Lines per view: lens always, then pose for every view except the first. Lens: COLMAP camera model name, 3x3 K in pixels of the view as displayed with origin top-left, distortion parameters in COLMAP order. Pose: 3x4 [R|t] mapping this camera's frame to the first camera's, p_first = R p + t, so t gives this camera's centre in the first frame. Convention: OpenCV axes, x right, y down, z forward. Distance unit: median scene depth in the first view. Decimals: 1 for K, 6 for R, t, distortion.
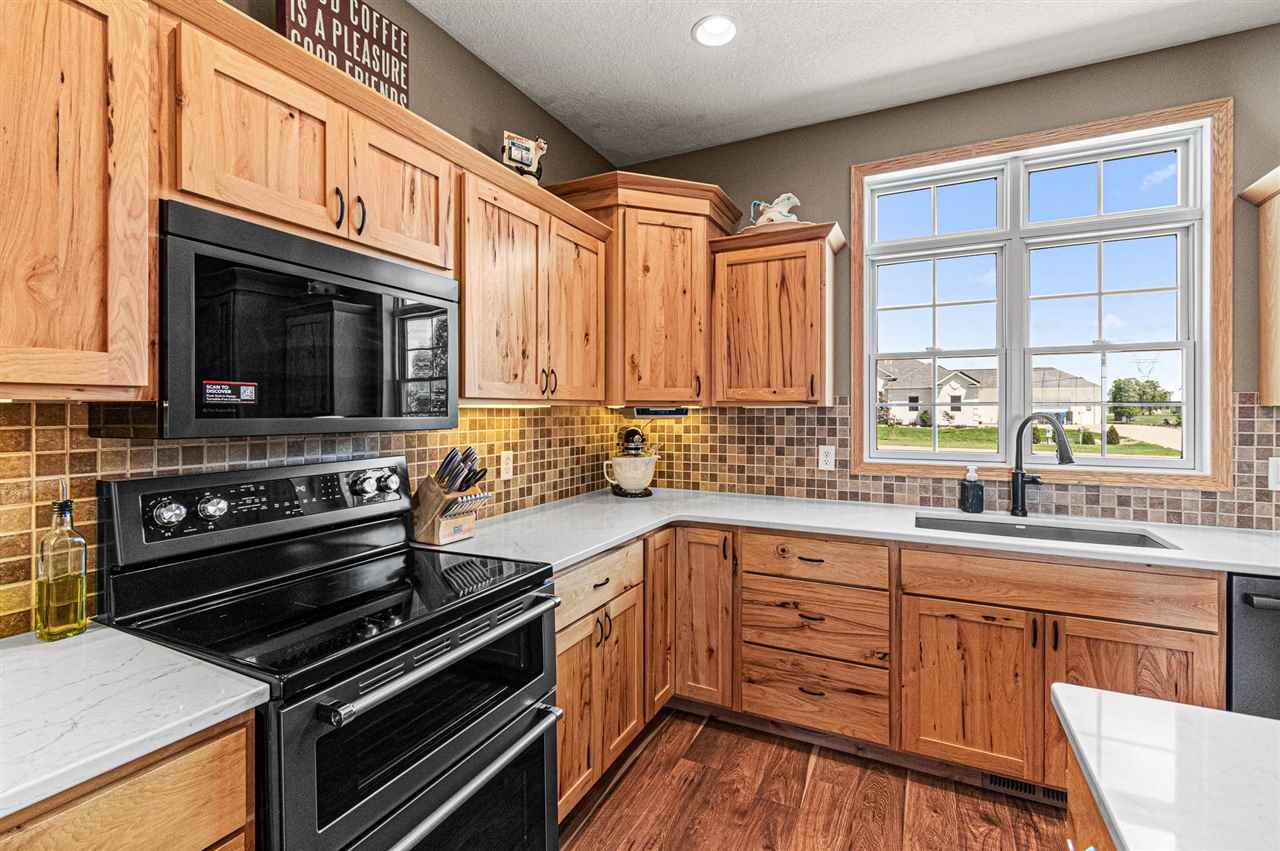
lens RADIAL K [[579.7, 0, 643.9], [0, 579.7, 410.8], [0, 0, 1]] dist [0.002663, -0.000730]
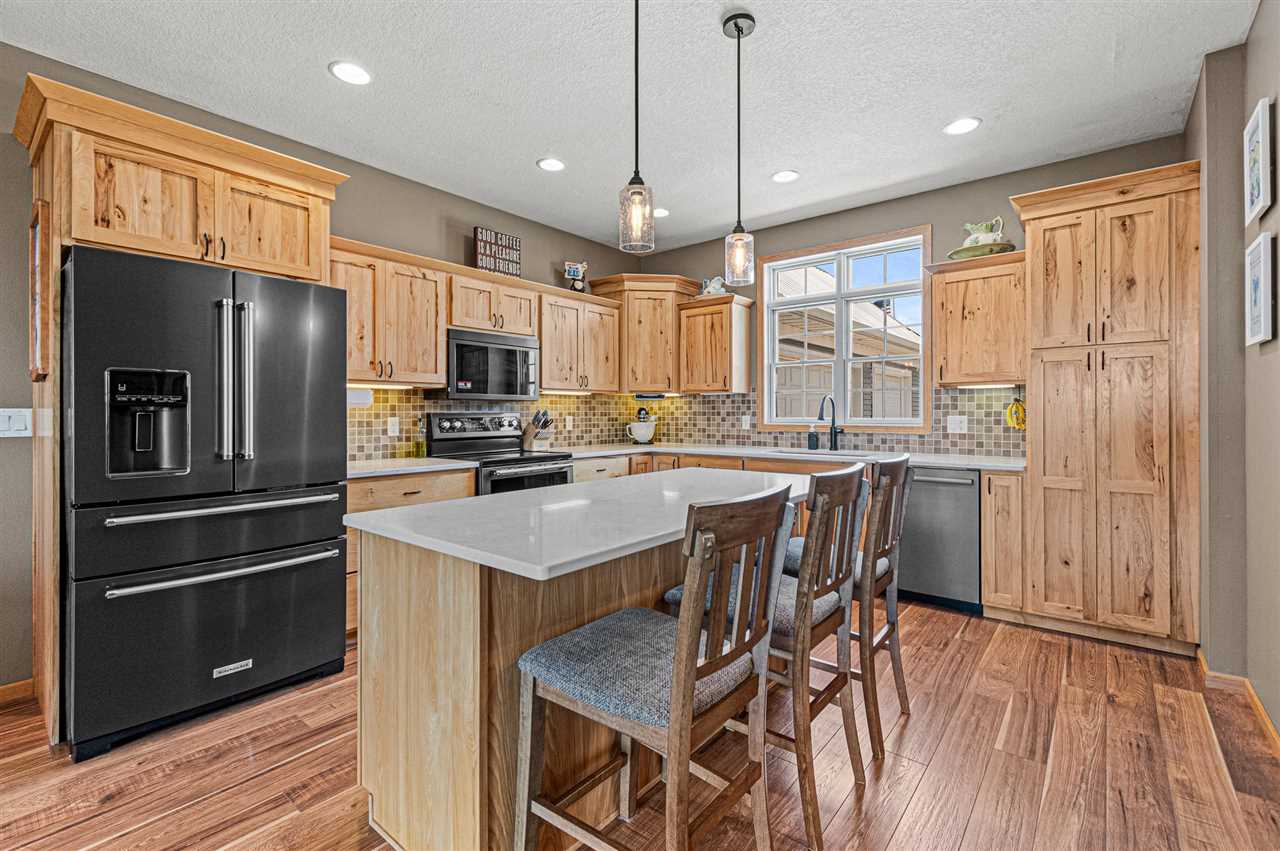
lens RADIAL K [[575.1, 0, 646.3], [0, 575.1, 413.2], [0, 0, 1]] dist [0.001230, 0.000019]
pose [[0.977550, -0.003167, -0.210682, 0.428411], [0.003079, 0.999995, -0.000746, 0.058856], [0.210683, 0.000081, 0.977554, -0.864551]]
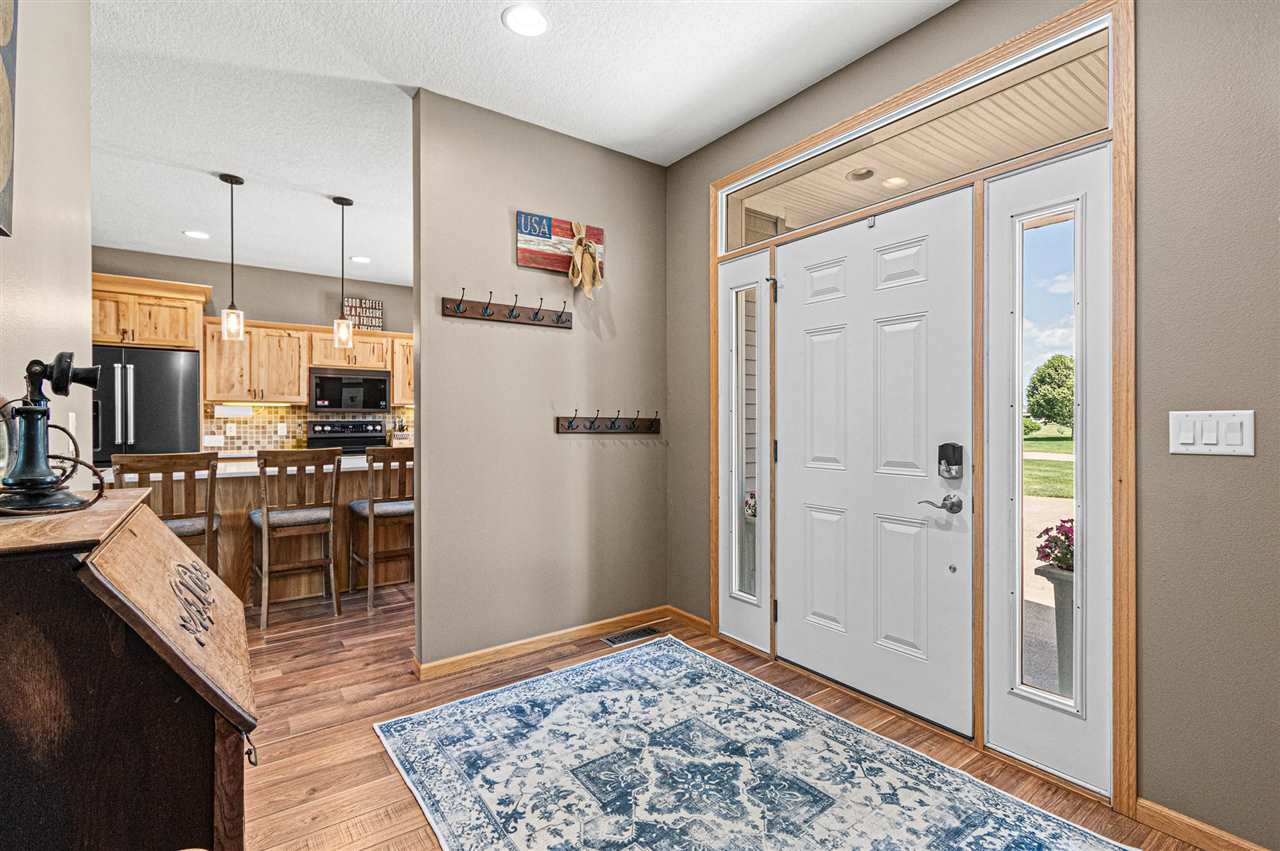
lens RADIAL K [[579.6, 0, 656.3], [0, 579.6, 424.3], [0, 0, 1]] dist [0.000100, -0.000354]
pose [[0.898917, 0.000823, -0.438118, 1.840933], [0.001323, 0.999989, 0.004594, 0.060399], [0.438117, -0.004709, 0.898906, -1.009545]]
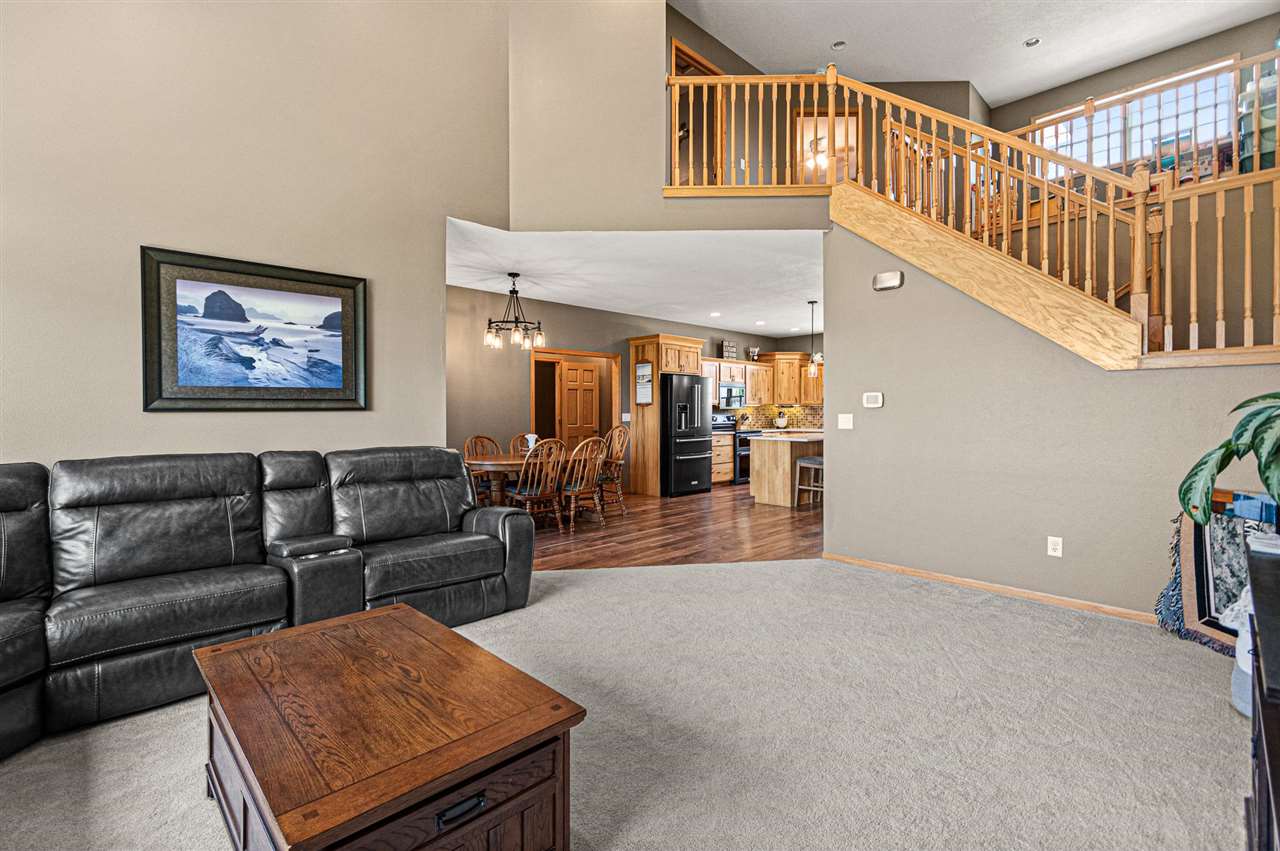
lens RADIAL K [[575.1, 0, 646.3], [0, 575.1, 413.2], [0, 0, 1]] dist [0.001230, 0.000019]
pose [[0.942108, -0.000010, -0.335309, 0.481625], [0.000172, 1.000000, 0.000454, 0.048758], [0.335309, -0.000486, 0.942108, -3.359577]]
